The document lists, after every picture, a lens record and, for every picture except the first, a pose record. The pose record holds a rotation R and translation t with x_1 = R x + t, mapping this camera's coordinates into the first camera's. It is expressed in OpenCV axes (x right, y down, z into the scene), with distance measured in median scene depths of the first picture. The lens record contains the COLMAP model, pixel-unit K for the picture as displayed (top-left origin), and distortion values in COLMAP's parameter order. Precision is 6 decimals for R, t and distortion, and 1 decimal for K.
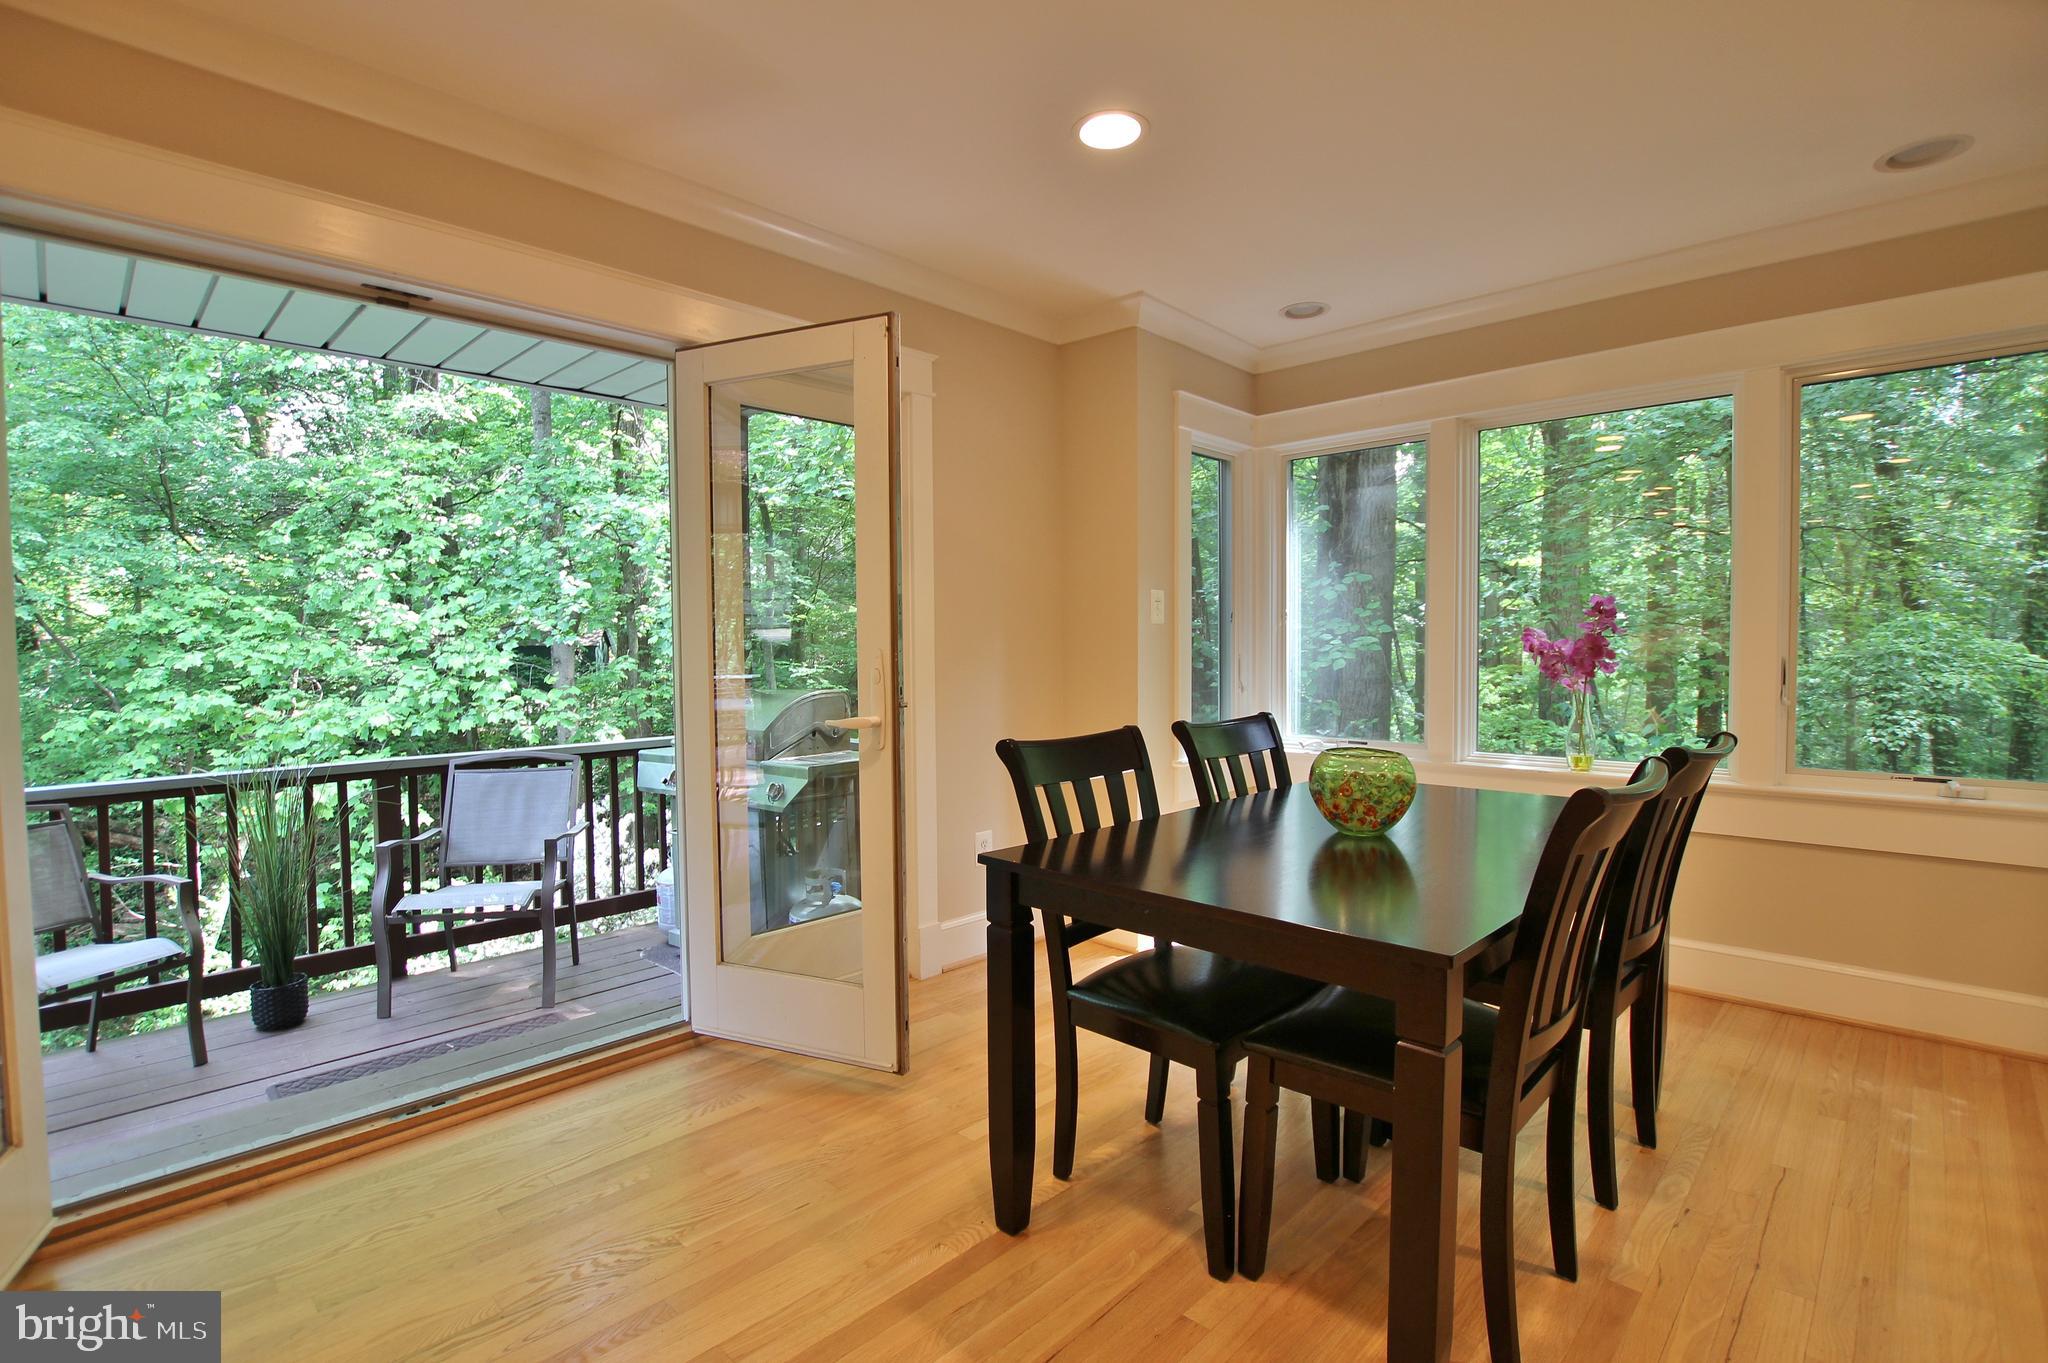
lens RADIAL K [[949.3, 0, 1013.0], [0, 949.3, 674.4], [0, 0, 1]] dist [-0.023794, 0.000168]
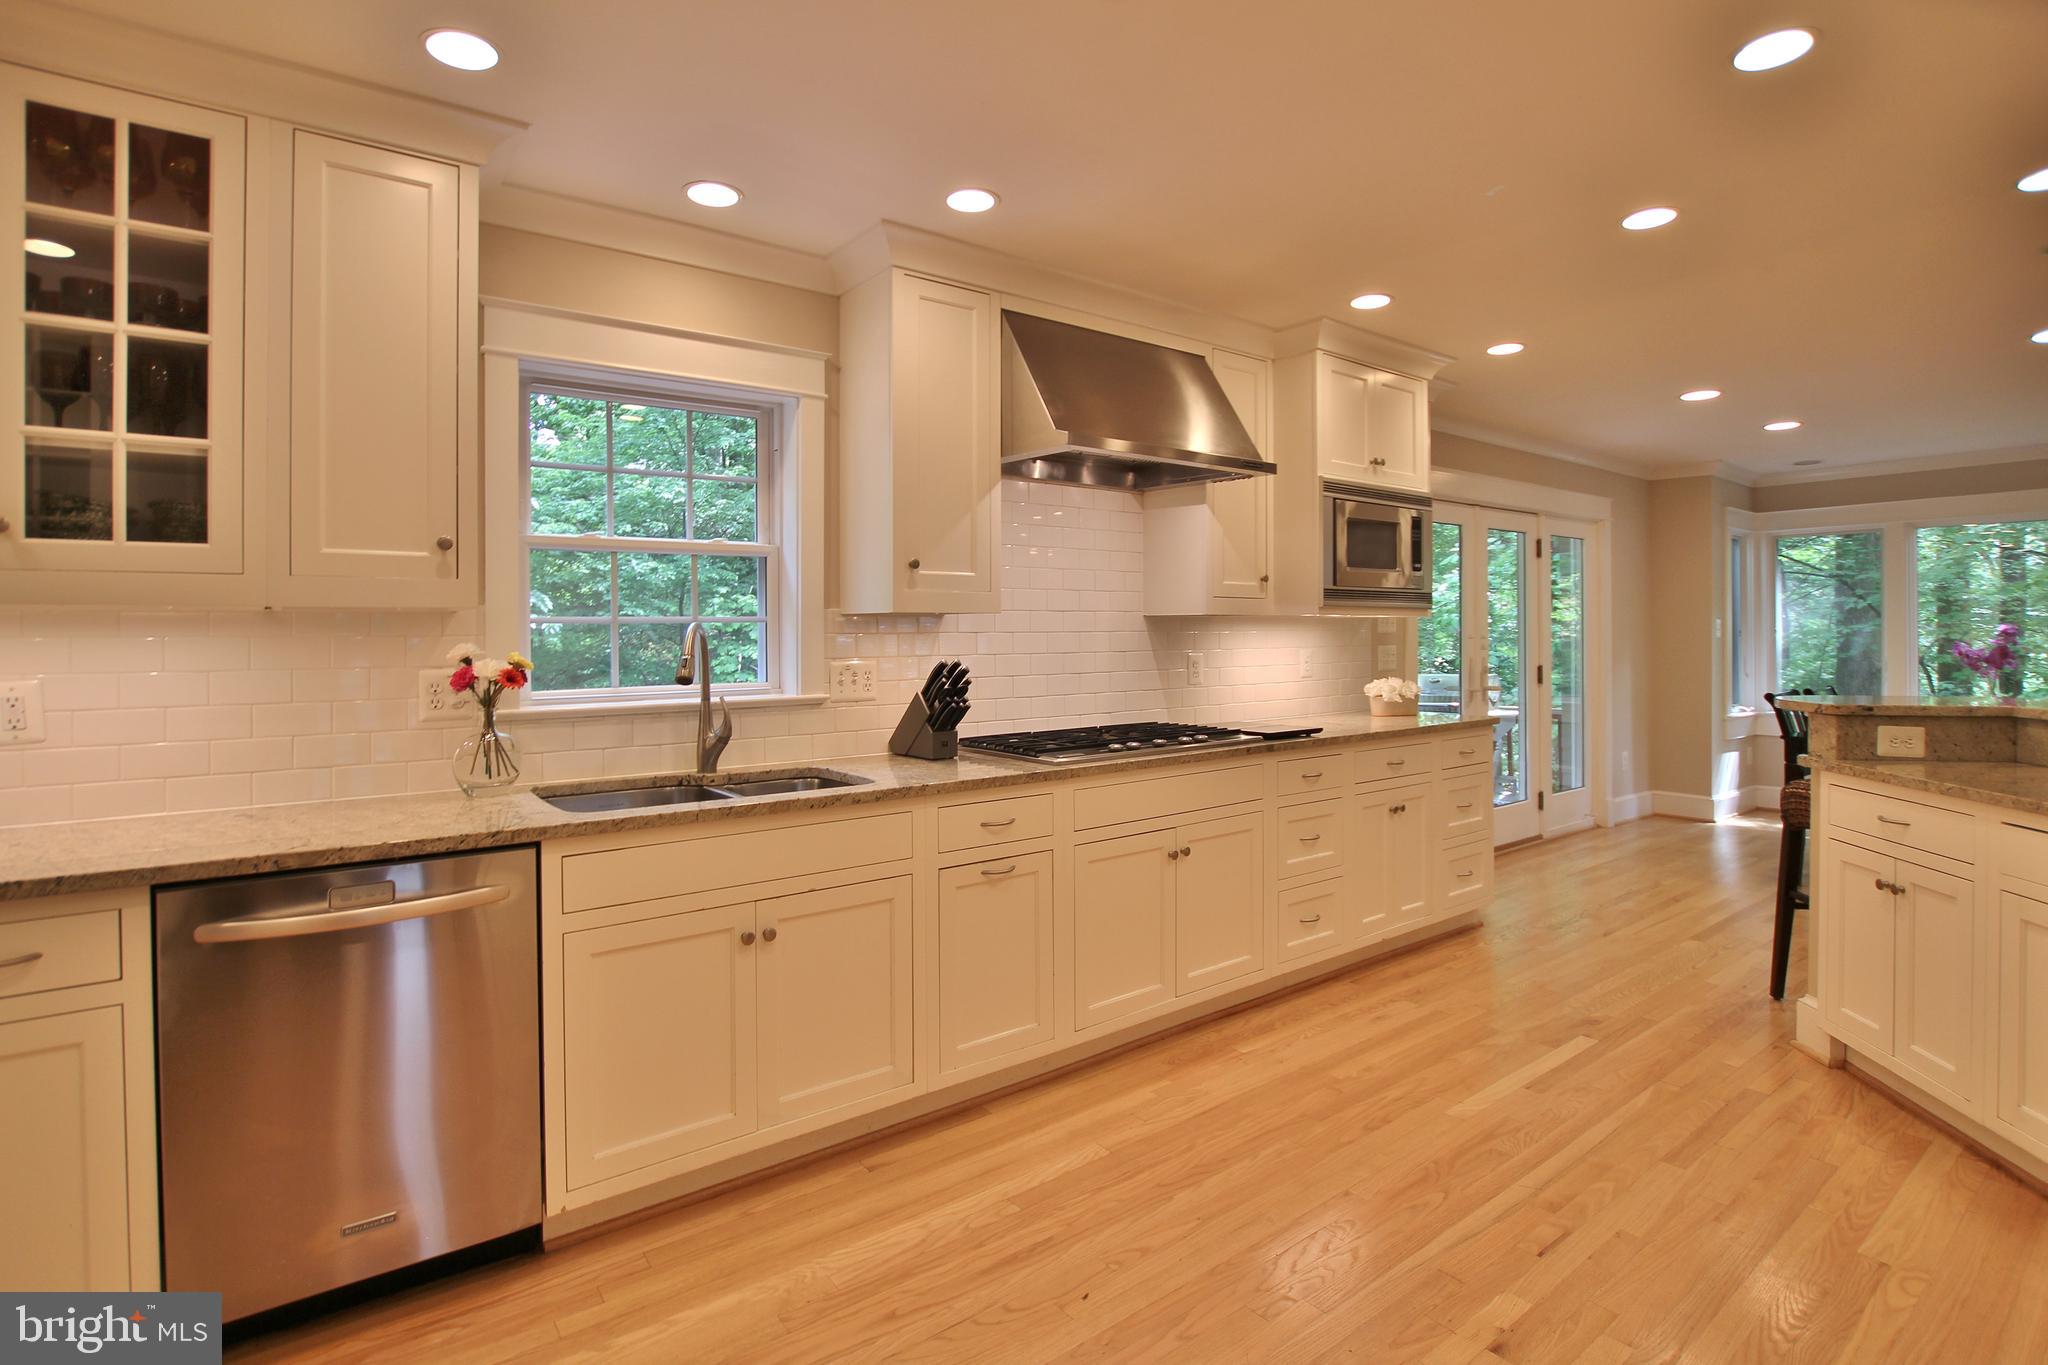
lens RADIAL K [[982.5, 0, 1008.1], [0, 982.5, 631.5], [0, 0, 1]] dist [-0.027687, 0.000621]
pose [[0.986160, 0.002183, -0.165780, -0.801088], [-0.007836, 0.999410, -0.033451, 0.006022], [0.165609, 0.034287, 0.985595, -0.941458]]
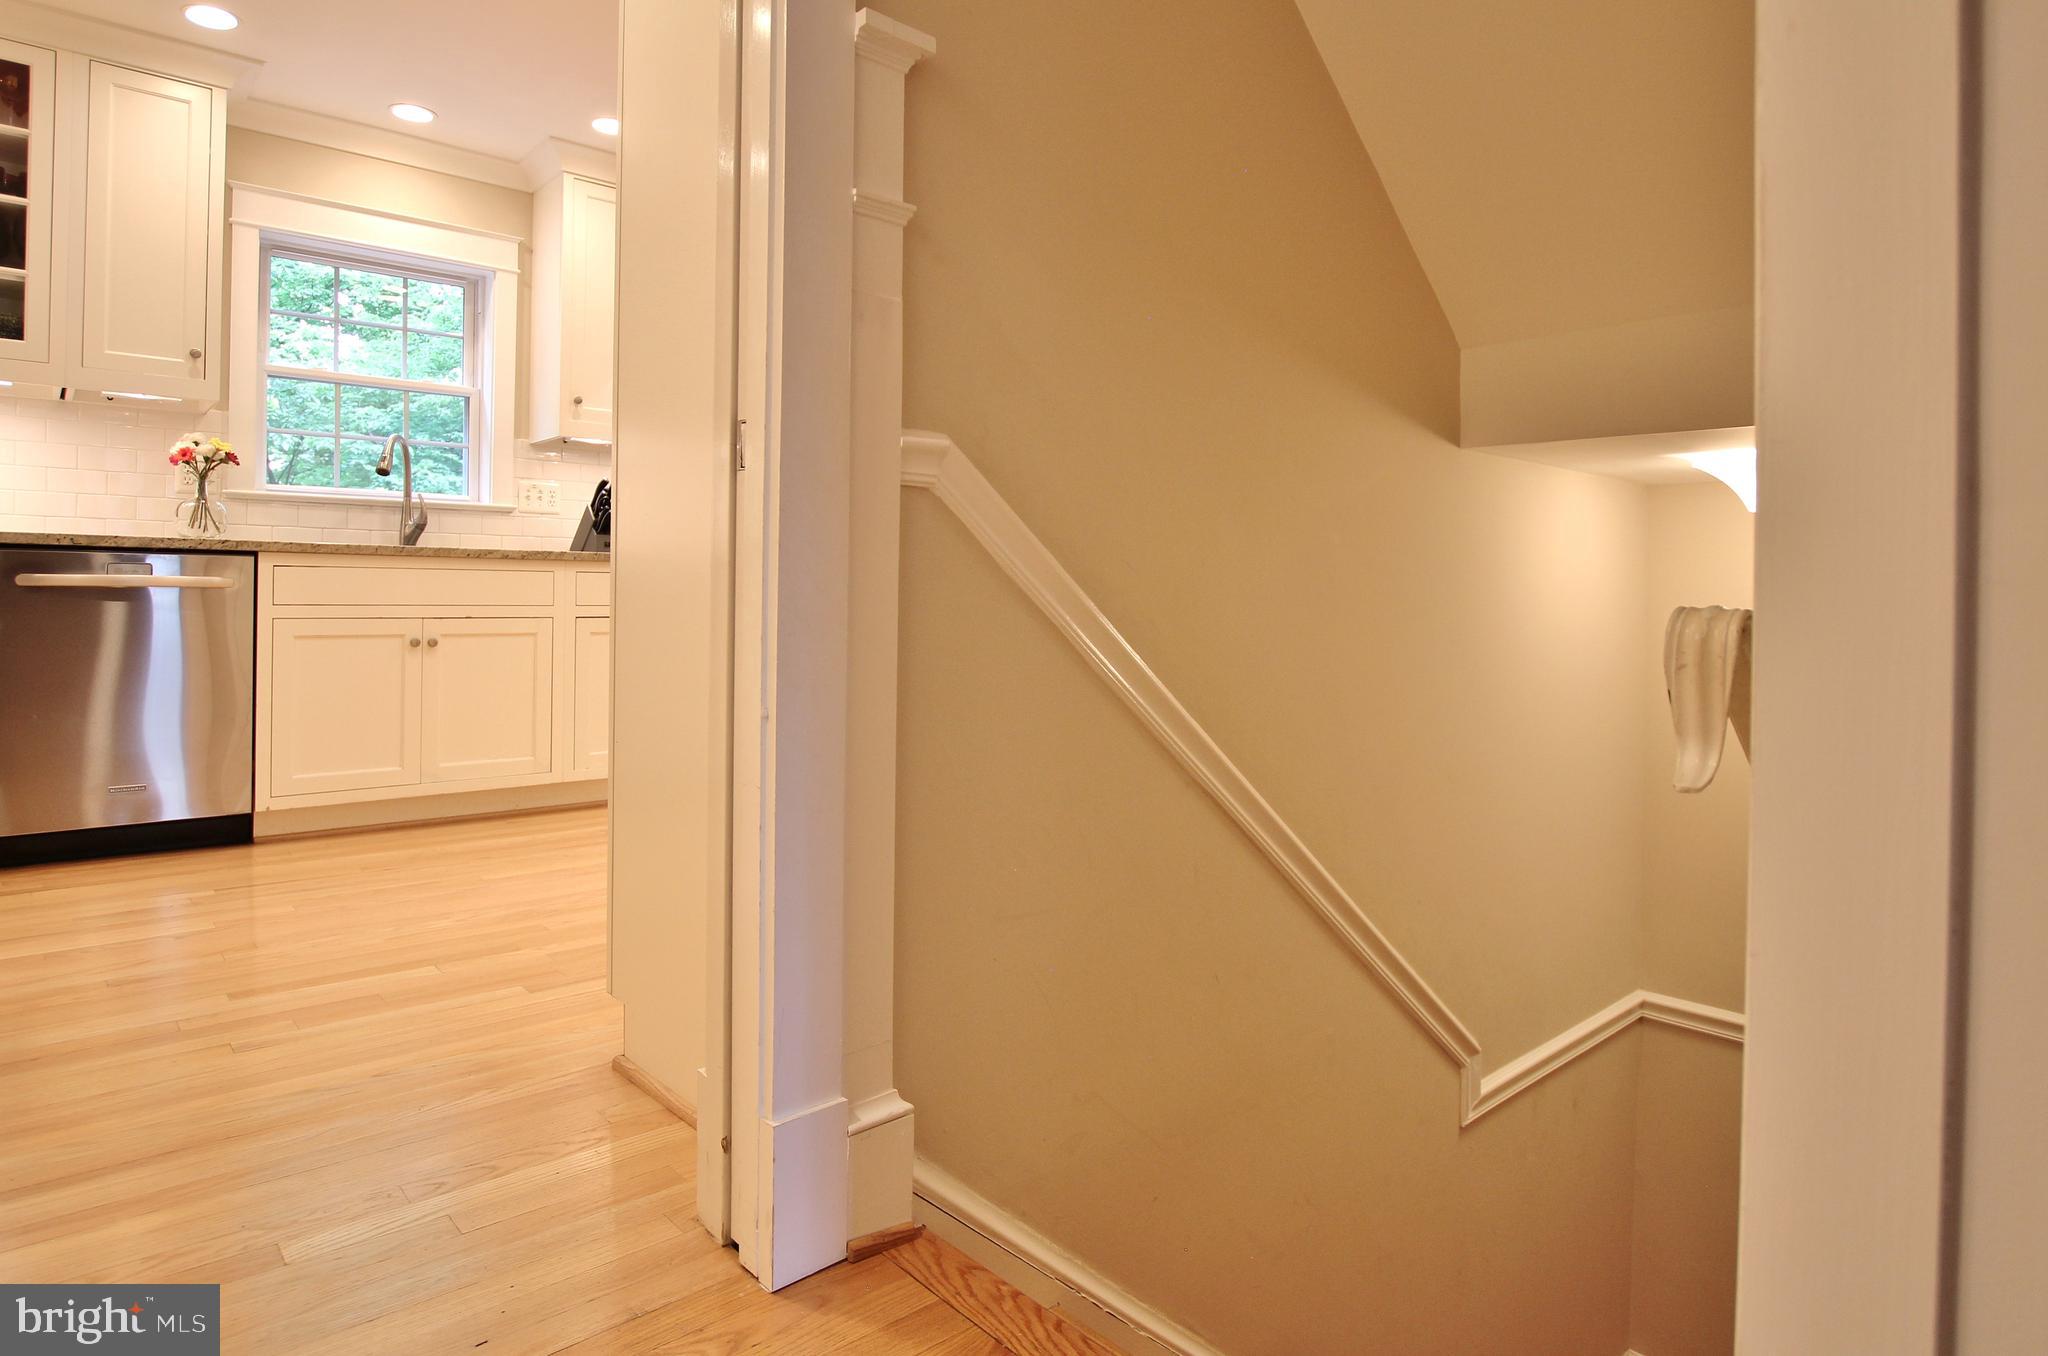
lens RADIAL K [[1142.3, 0, 1019.5], [0, 1142.3, 593.0], [0, 0, 1]] dist [-0.021045, -0.001048]
pose [[0.996864, 0.018252, -0.076995, -0.474816], [-0.021213, 0.999060, -0.037811, 0.151936], [0.076232, 0.039326, 0.996314, -1.296740]]
